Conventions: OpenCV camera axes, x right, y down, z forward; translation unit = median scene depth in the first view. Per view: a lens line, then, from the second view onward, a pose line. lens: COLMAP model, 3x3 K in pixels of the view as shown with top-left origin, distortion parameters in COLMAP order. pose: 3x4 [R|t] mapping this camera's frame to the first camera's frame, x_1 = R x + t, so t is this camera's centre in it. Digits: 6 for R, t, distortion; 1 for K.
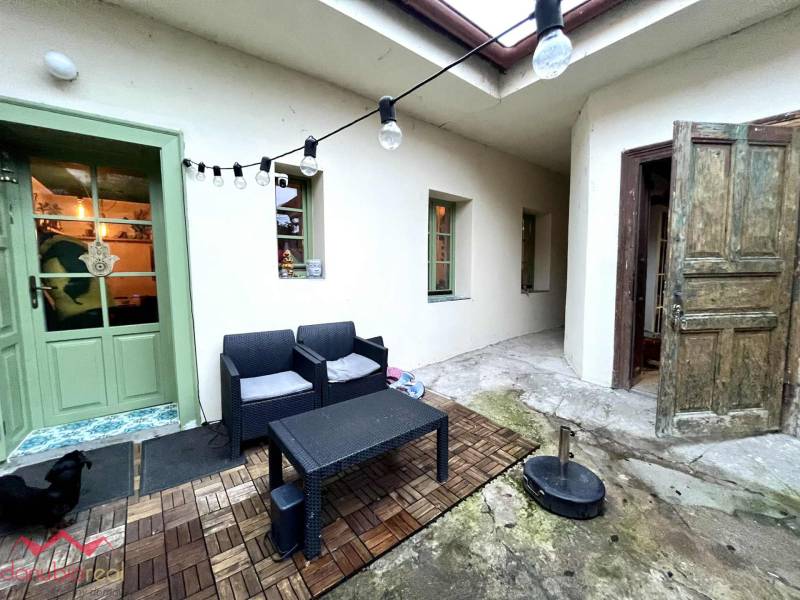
lens RADIAL K [[323.5, 0, 400.0], [0, 323.5, 300.0], [0, 0, 1]] dist [-0.002067, -0.000180]
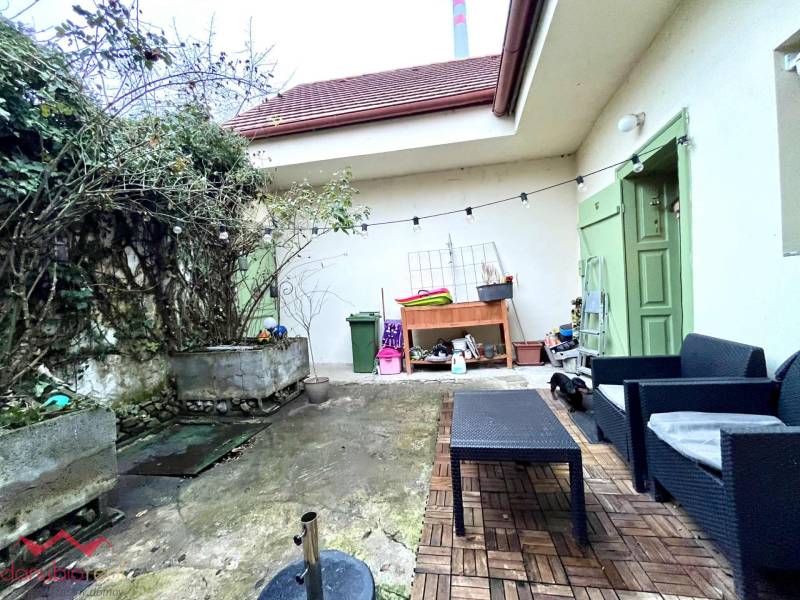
lens RADIAL K [[323.5, 0, 400.0], [0, 323.5, 300.0], [0, 0, 1]] dist [-0.002067, -0.000180]
pose [[-0.757105, 0.054161, -0.651044, 0.838501], [0.006599, 0.997141, 0.075279, -0.062104], [0.653259, 0.052697, -0.755298, 1.720262]]
